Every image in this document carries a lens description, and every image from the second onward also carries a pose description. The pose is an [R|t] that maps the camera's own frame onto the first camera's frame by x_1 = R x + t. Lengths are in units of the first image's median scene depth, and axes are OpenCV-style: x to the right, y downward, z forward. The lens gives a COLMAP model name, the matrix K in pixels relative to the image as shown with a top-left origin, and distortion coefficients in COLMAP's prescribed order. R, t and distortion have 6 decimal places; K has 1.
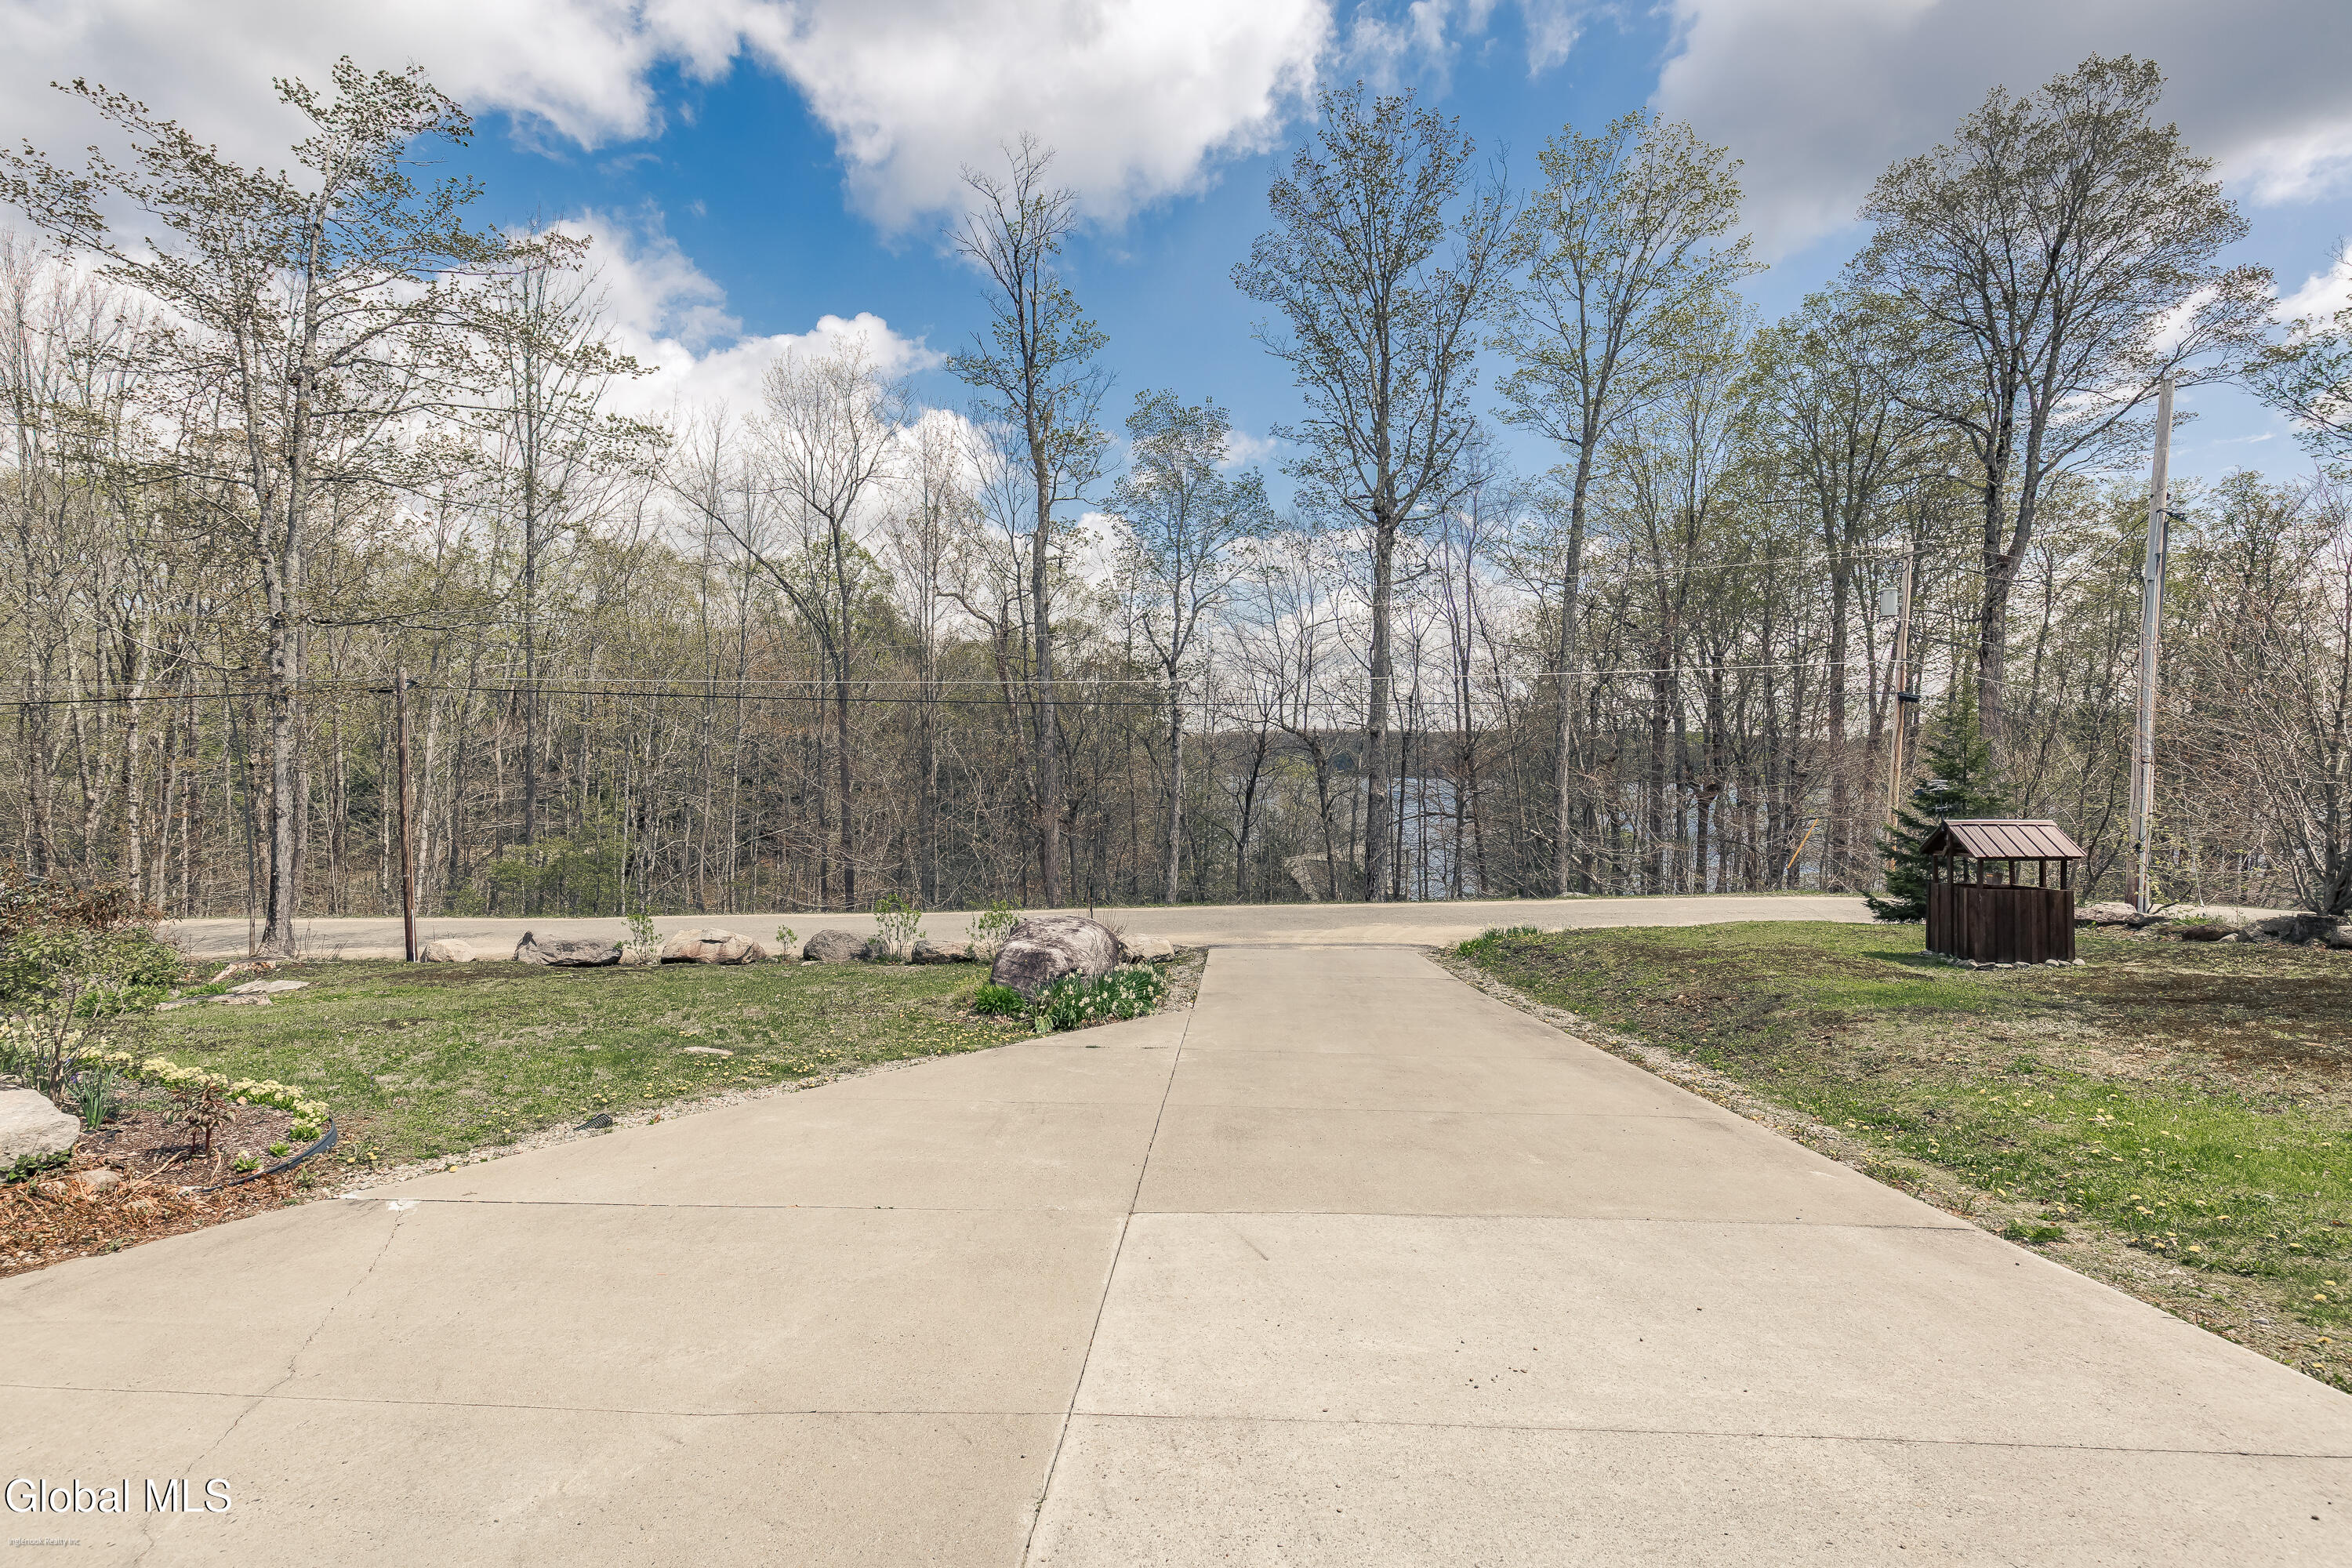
lens RADIAL K [[1052.7, 0, 1176.0], [0, 1052.7, 784.0], [0, 0, 1]] dist [0.007293, -0.000138]
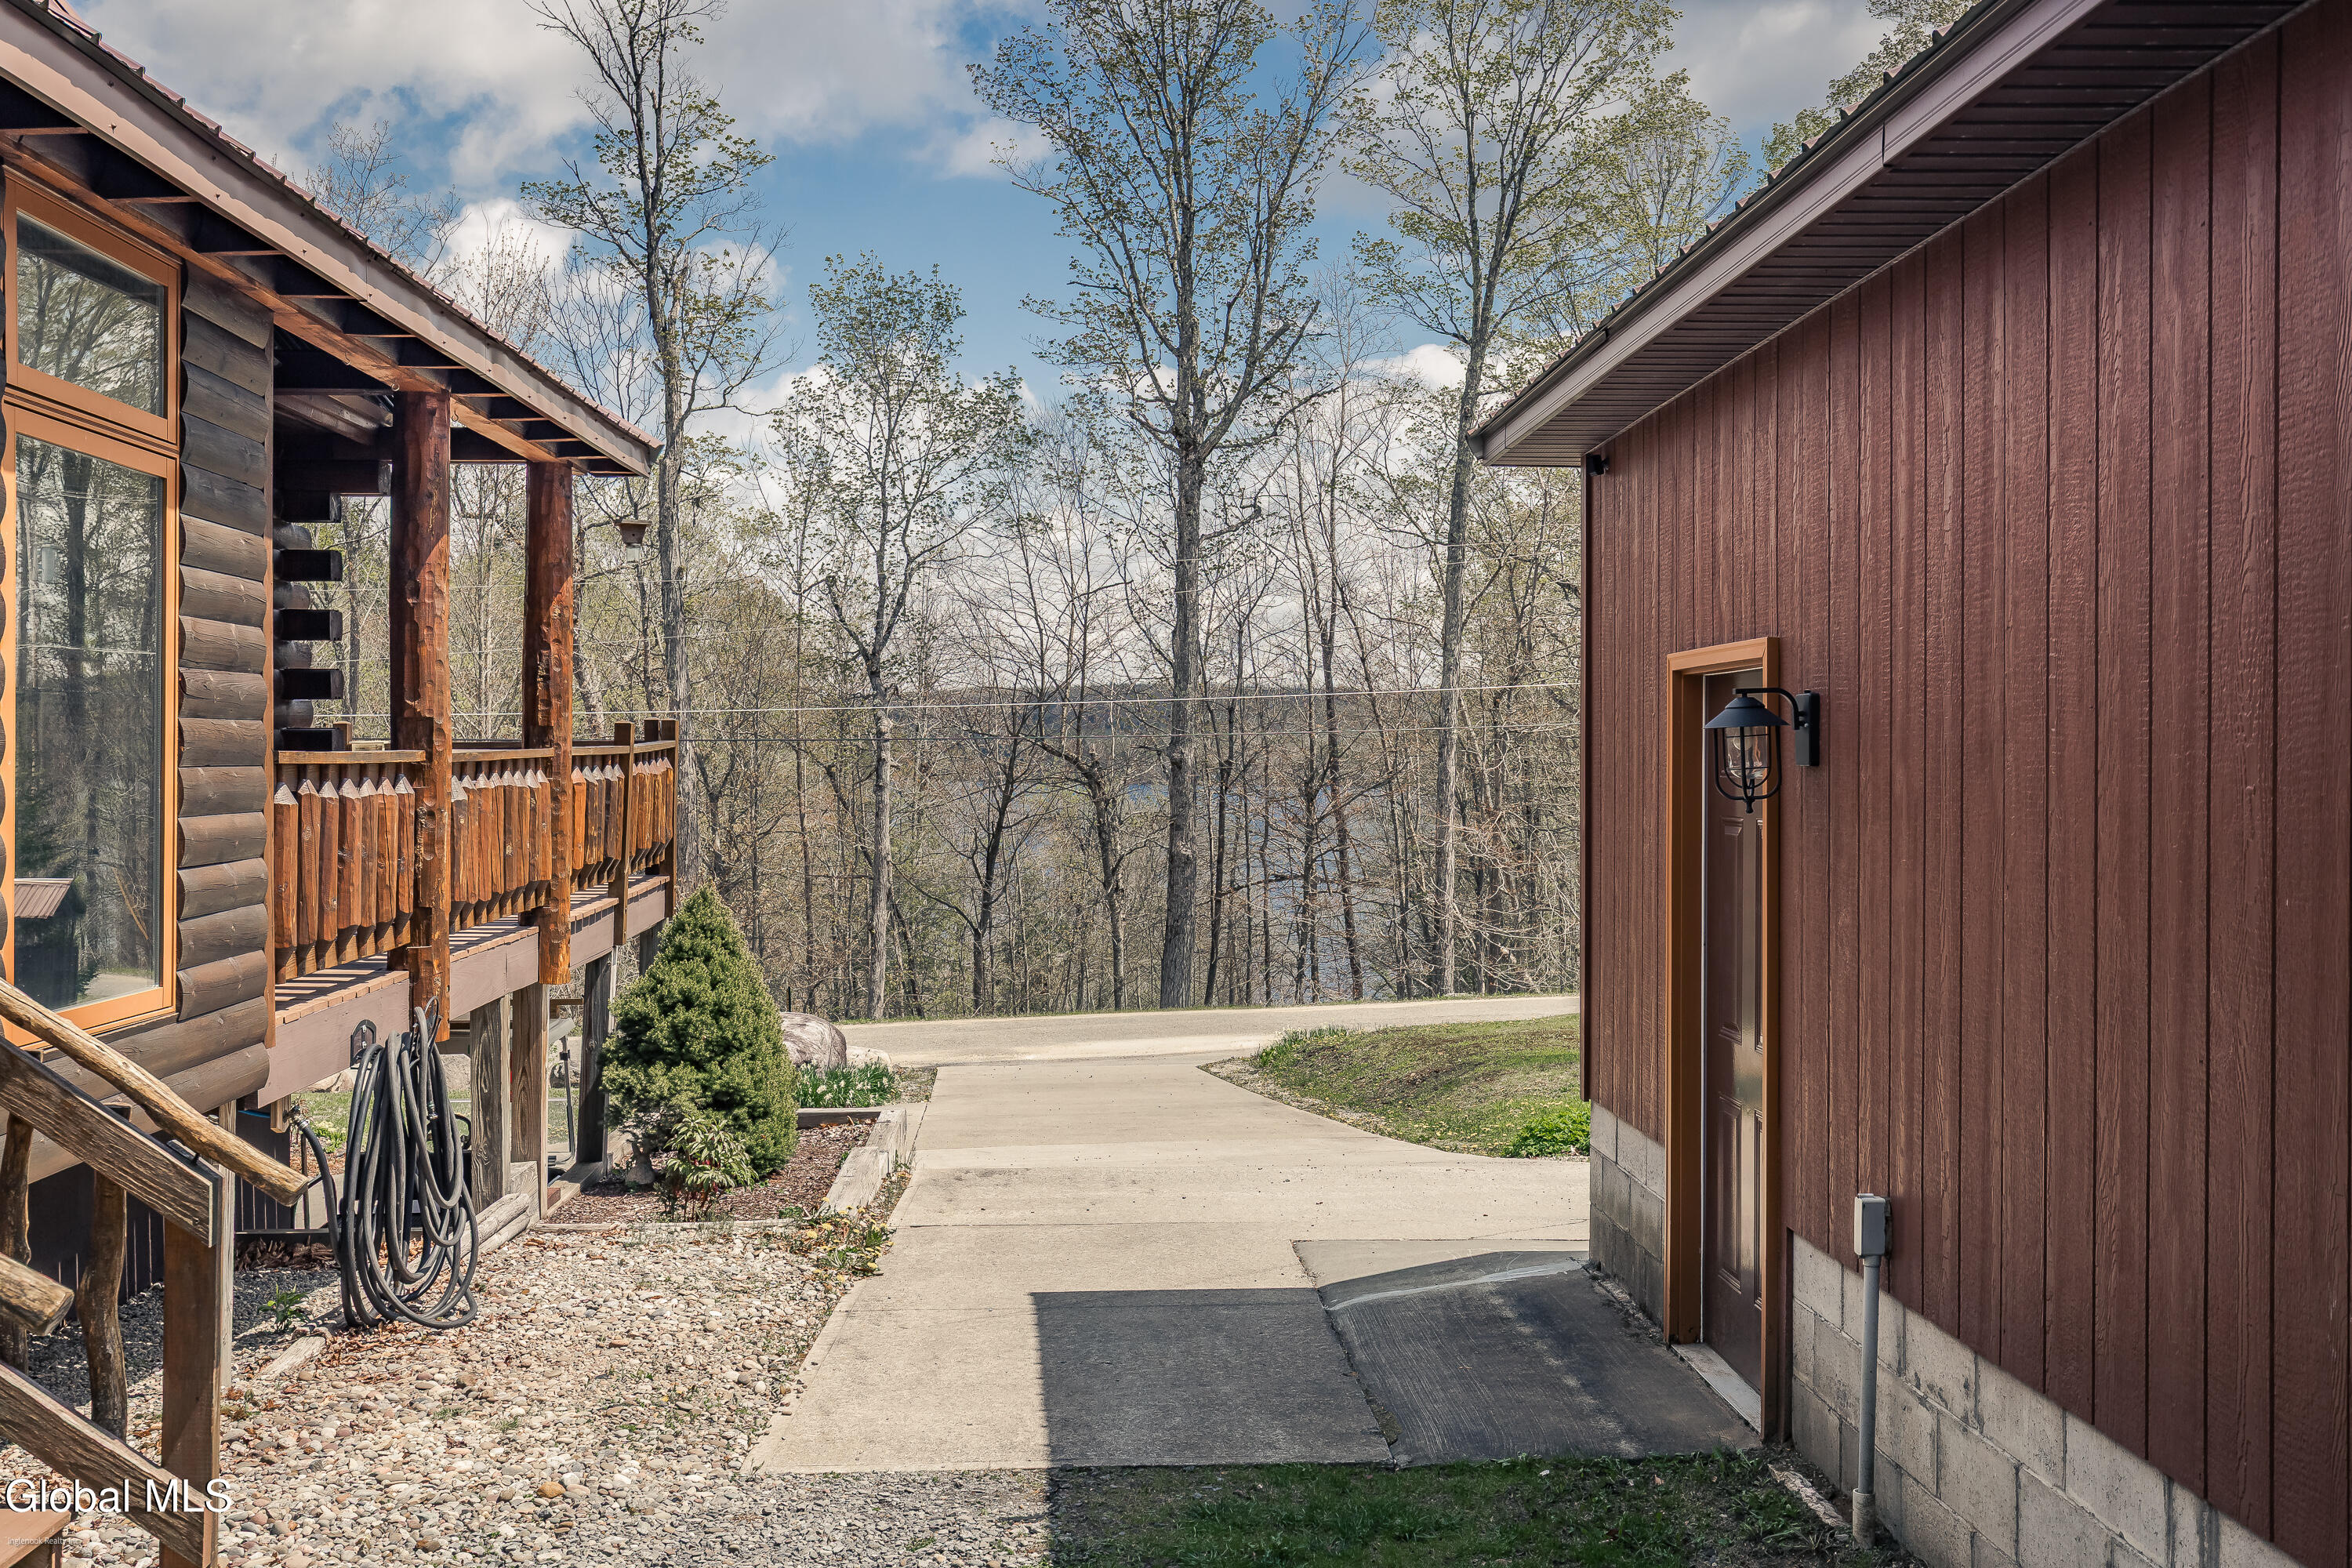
lens RADIAL K [[2371.3, 0, 1130.9], [0, 2371.3, 783.8], [0, 0, 1]] dist [-0.006077, -0.004389]
pose [[0.992431, -0.006611, 0.122627, -0.026684], [0.007045, 0.999970, -0.003110, -0.030088], [-0.122603, 0.003950, 0.992448, -0.500198]]
